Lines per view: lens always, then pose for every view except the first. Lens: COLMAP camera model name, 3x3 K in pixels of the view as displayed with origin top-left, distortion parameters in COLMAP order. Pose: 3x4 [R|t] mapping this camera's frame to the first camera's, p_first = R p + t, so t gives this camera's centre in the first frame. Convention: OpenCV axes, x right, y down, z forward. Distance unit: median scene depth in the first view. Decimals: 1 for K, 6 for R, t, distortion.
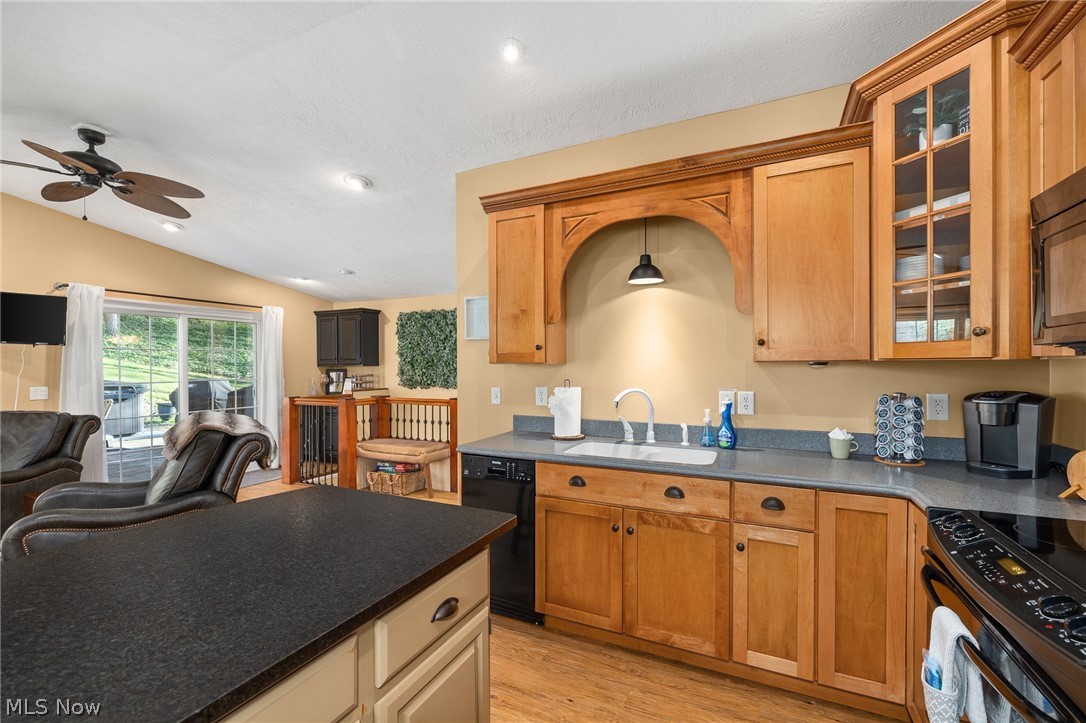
lens RADIAL K [[453.3, 0, 544.9], [0, 453.3, 365.3], [0, 0, 1]] dist [0.001144, 0.000094]
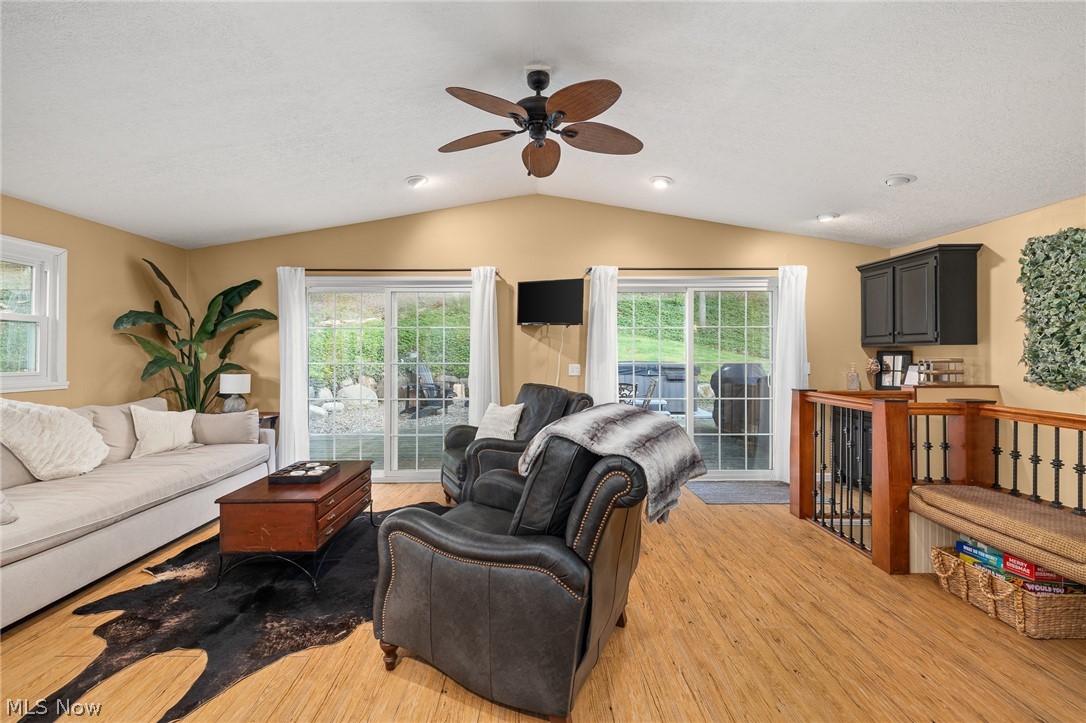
lens RADIAL K [[464.3, 0, 540.9], [0, 464.3, 353.5], [0, 0, 1]] dist [0.001706, -0.000199]
pose [[0.422599, 0.003067, -0.906312, -0.082559], [-0.001518, 0.999995, 0.002676, 0.012636], [0.906316, 0.000245, 0.422601, 0.299792]]
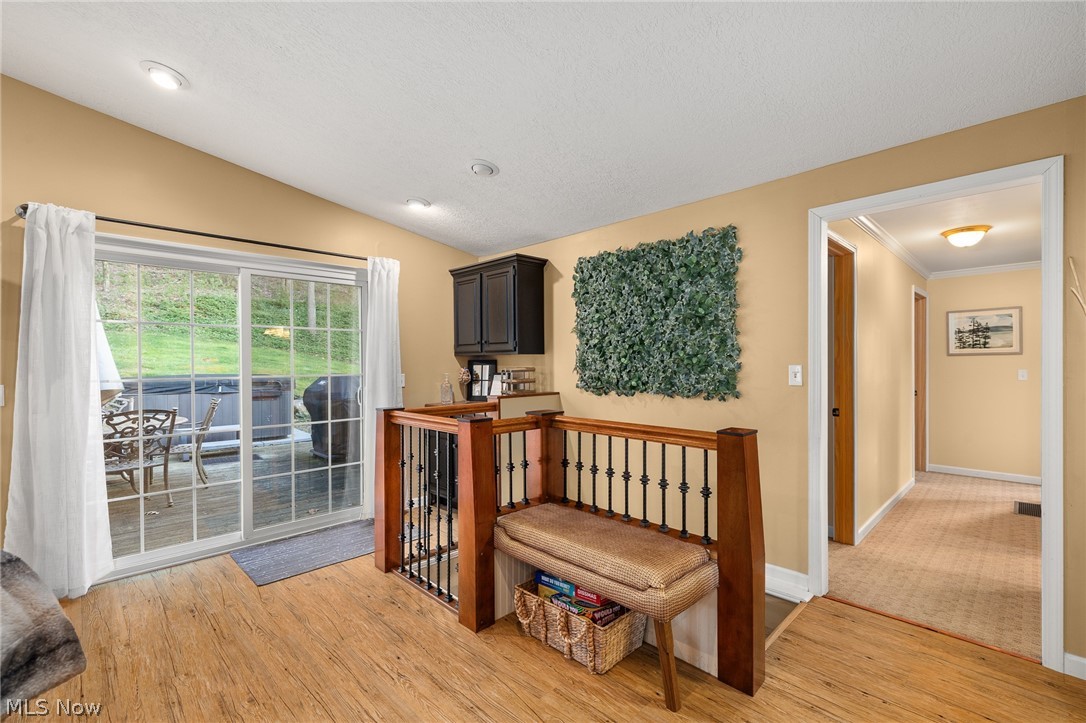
lens RADIAL K [[474.2, 0, 543.1], [0, 474.2, 366.2], [0, 0, 1]] dist [0.001618, 0.000054]
pose [[0.934738, 0.002064, -0.355331, -0.162379], [0.000942, 0.999965, 0.008286, 0.012920], [0.355336, -0.008080, 0.934704, 0.462056]]
